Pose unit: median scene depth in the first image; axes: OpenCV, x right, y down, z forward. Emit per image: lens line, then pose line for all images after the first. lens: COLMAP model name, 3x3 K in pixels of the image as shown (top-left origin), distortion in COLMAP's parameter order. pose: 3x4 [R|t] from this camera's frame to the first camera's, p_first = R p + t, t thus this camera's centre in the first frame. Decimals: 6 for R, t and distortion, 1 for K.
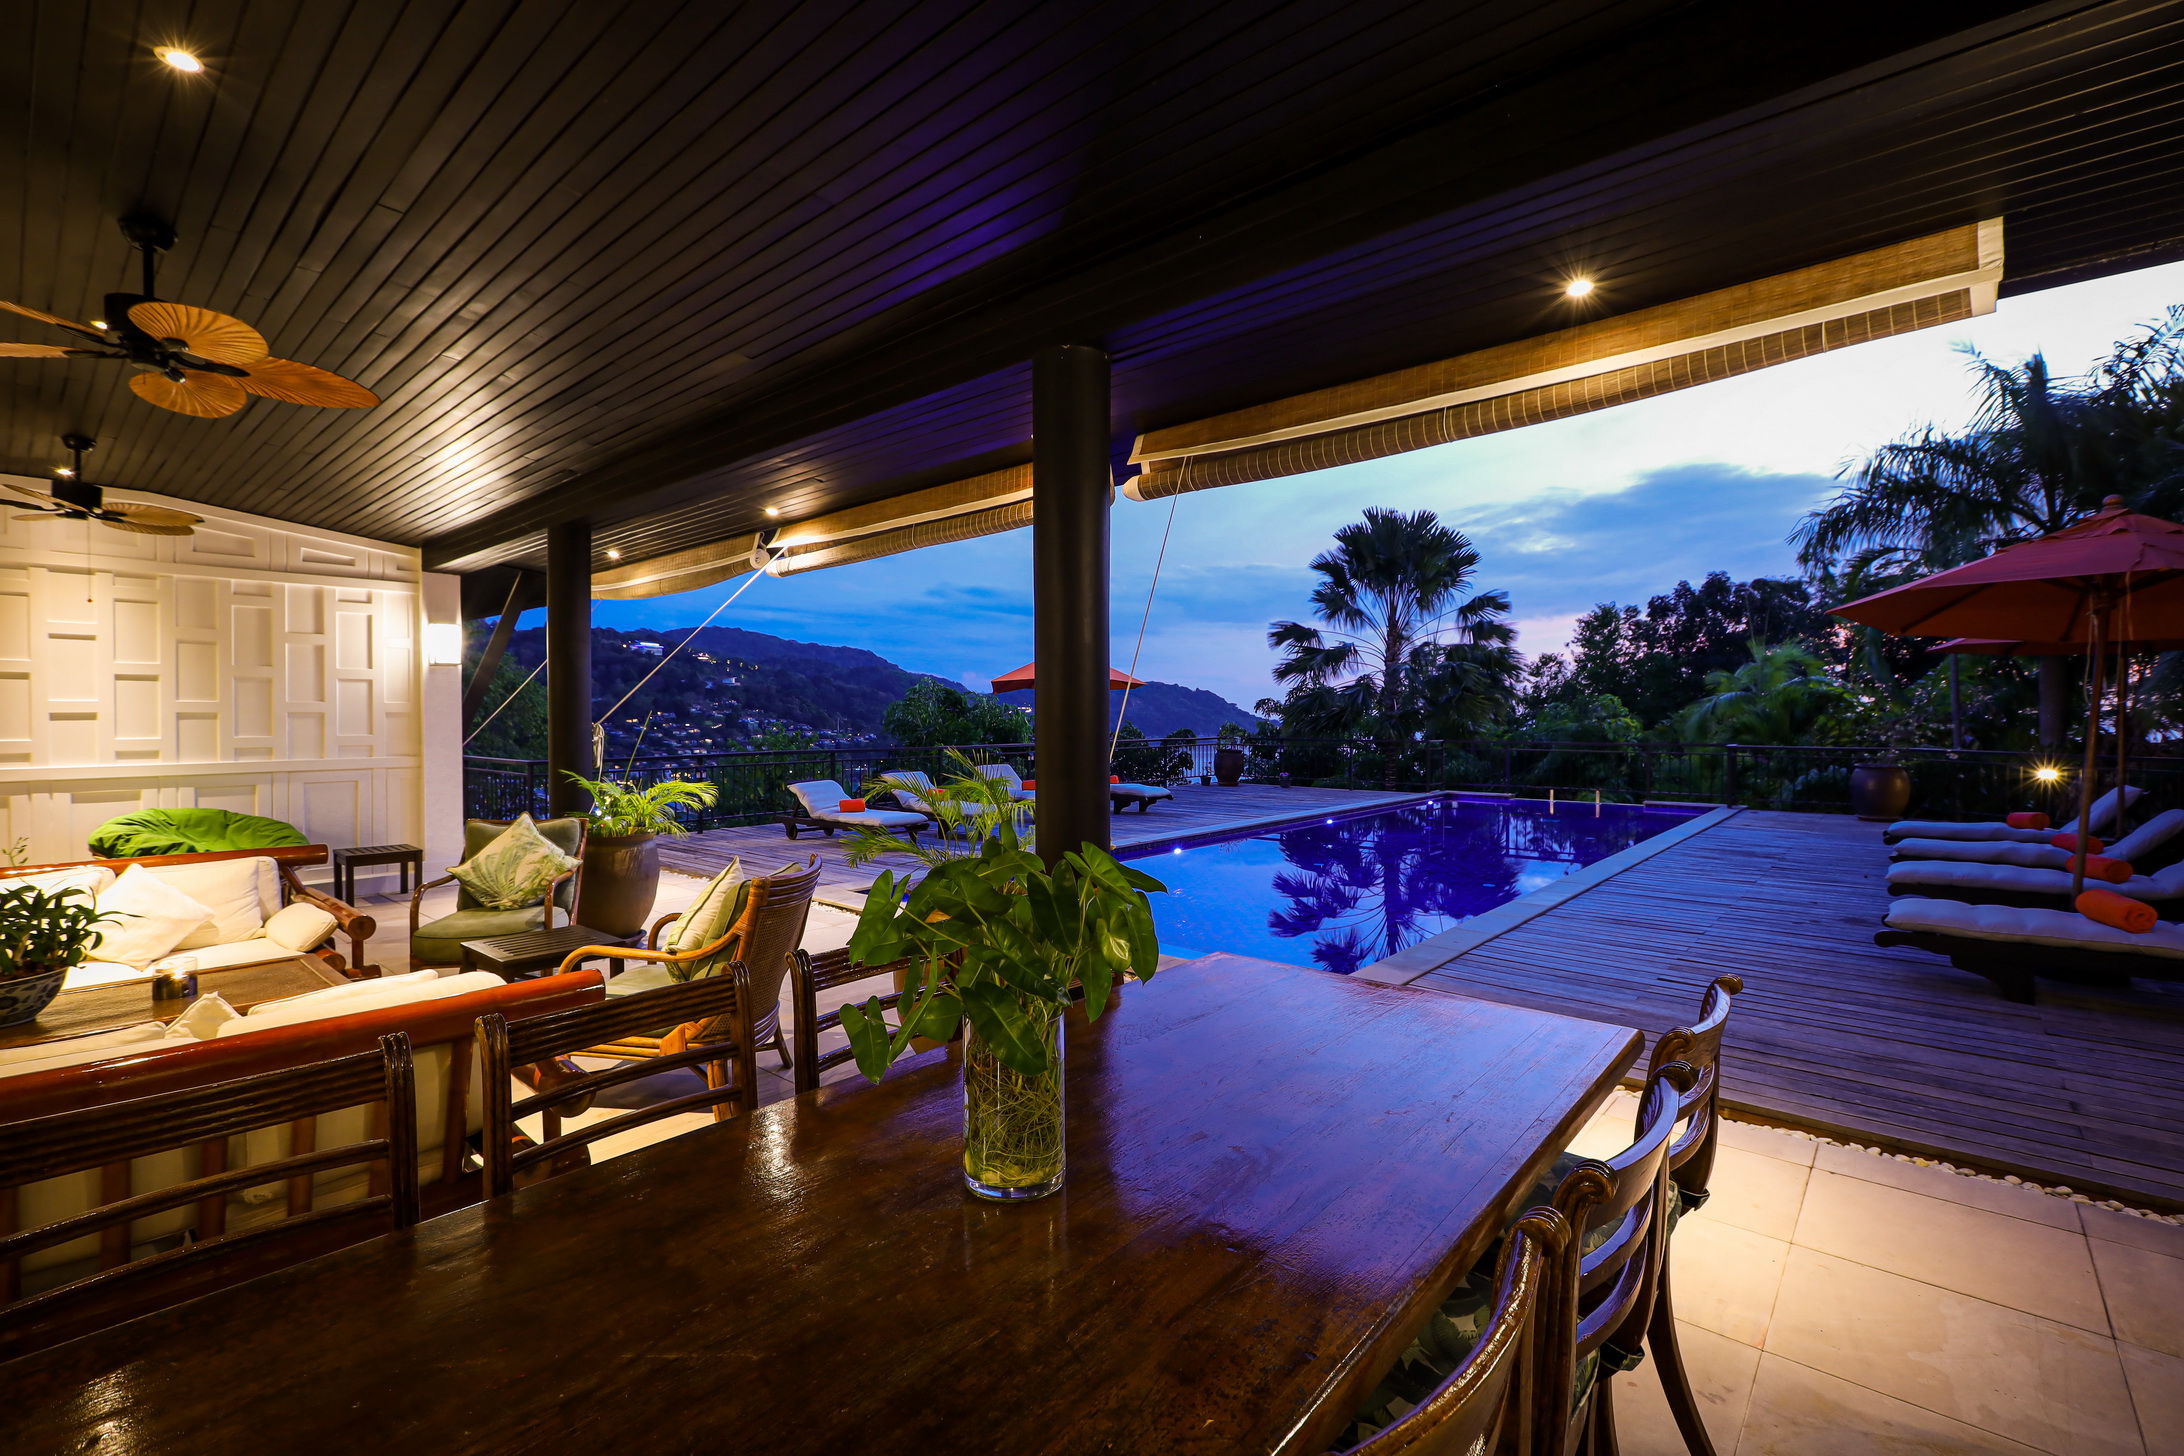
lens RADIAL K [[976.5, 0, 1096.0], [0, 976.5, 724.1], [0, 0, 1]] dist [0.011400, 0.000540]
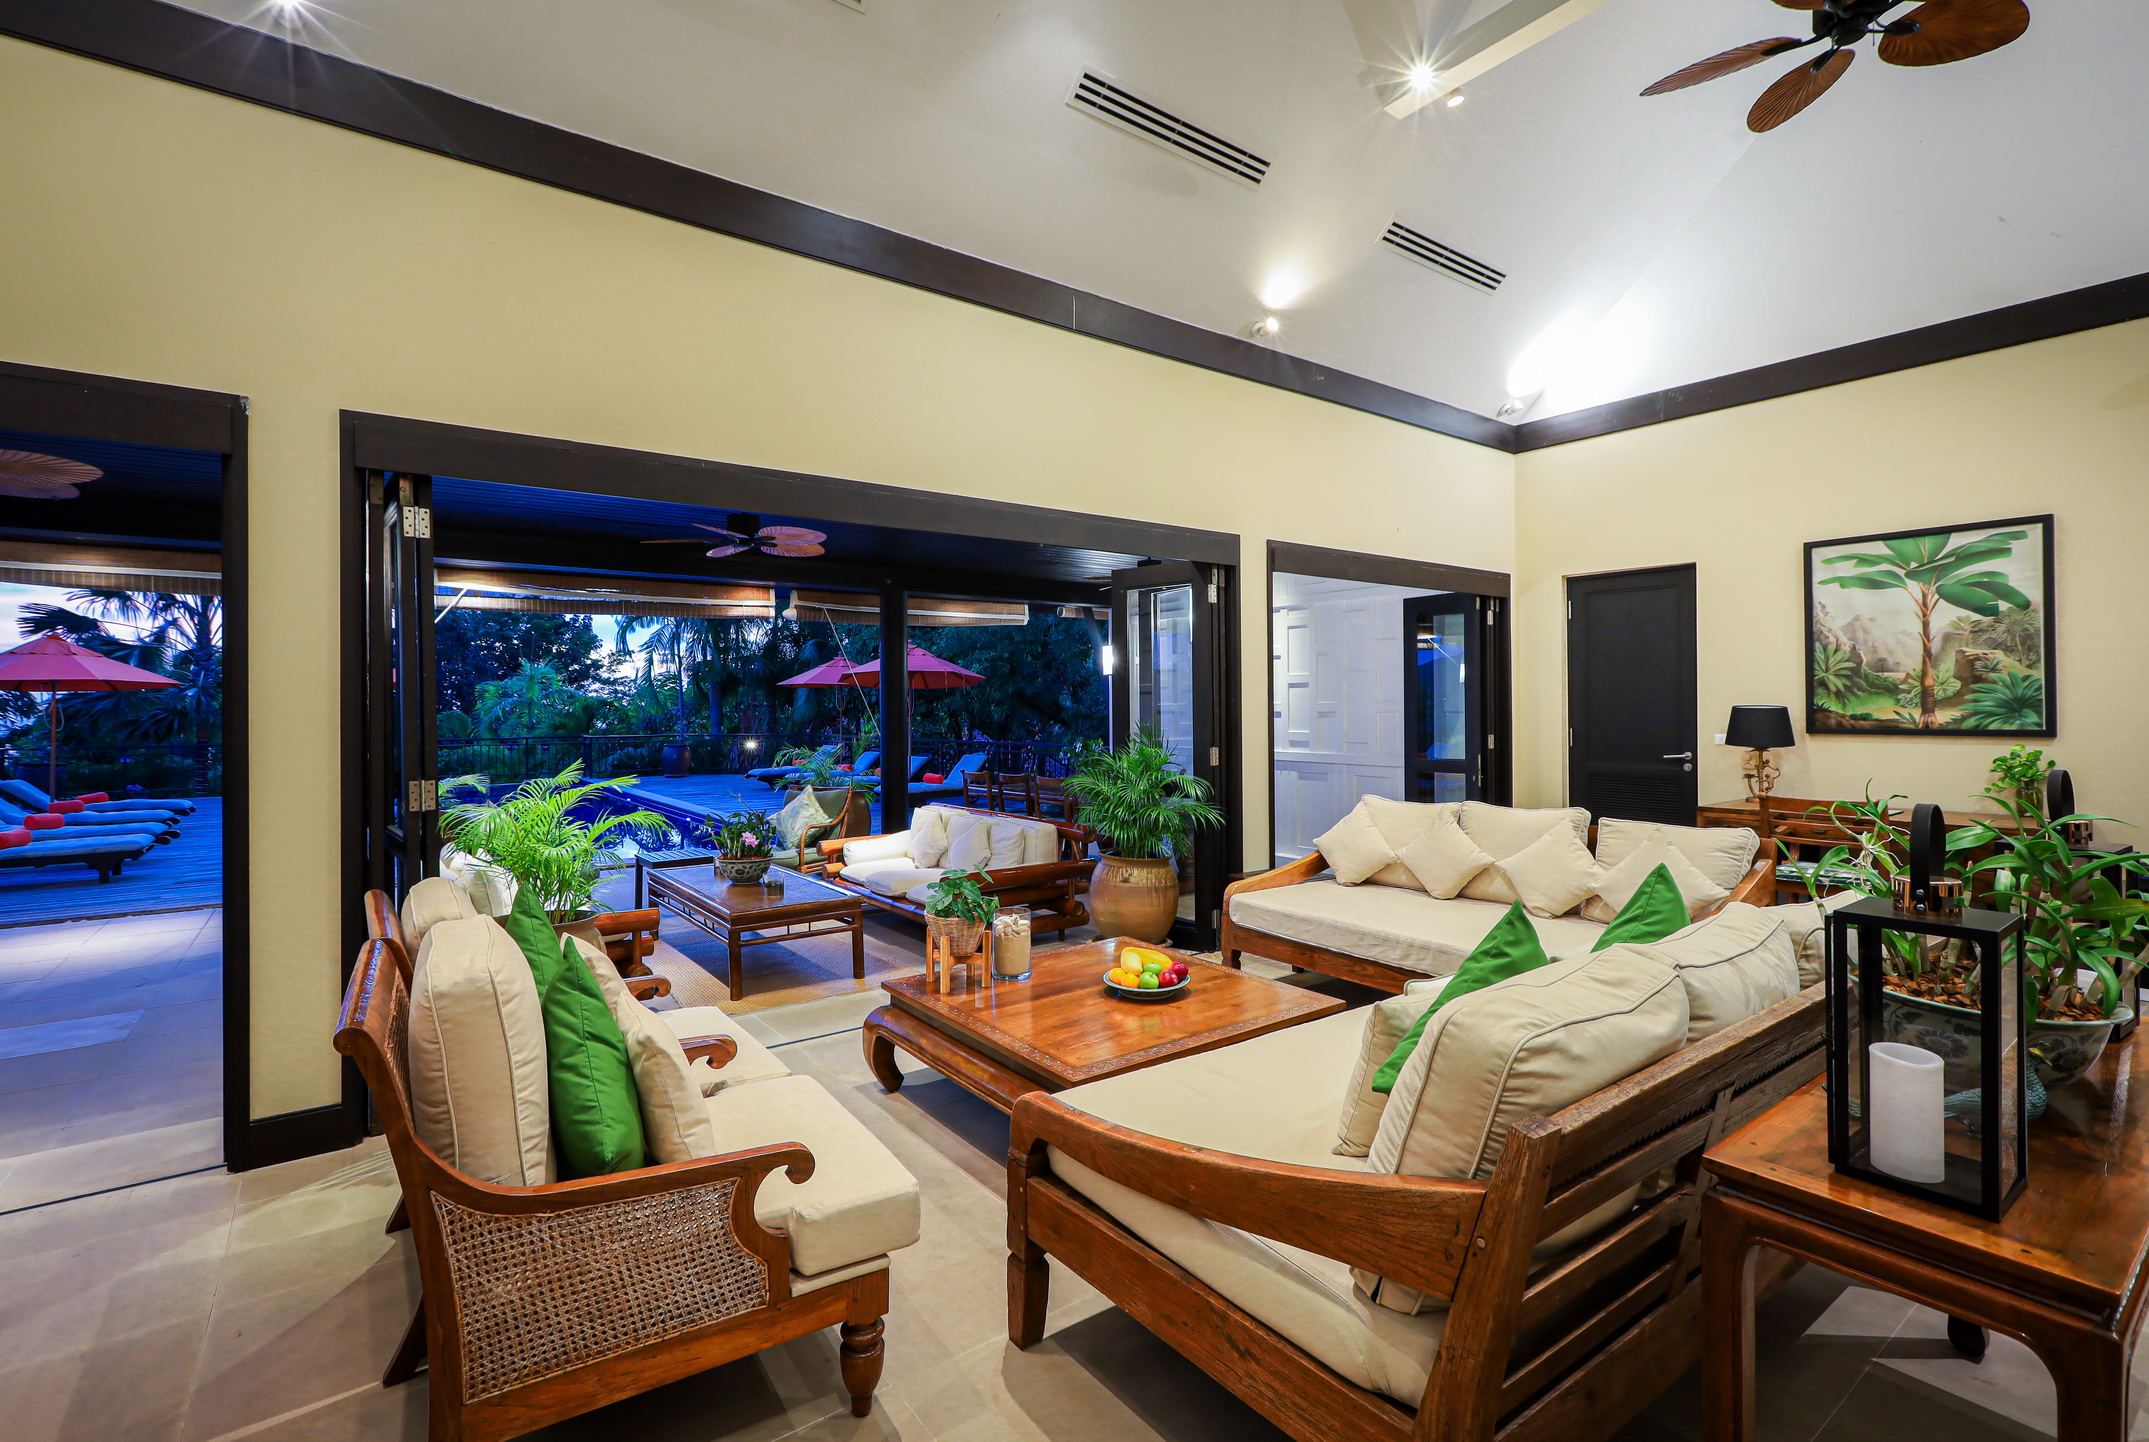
lens RADIAL K [[960.8, 0, 1060.5], [0, 960.8, 712.4], [0, 0, 1]] dist [0.011400, 0.000540]
pose [[0.213785, -0.004316, 0.976871, -0.436013], [0.012700, 0.999918, 0.001638, -0.005883], [-0.976798, 0.012056, 0.213822, -0.010720]]
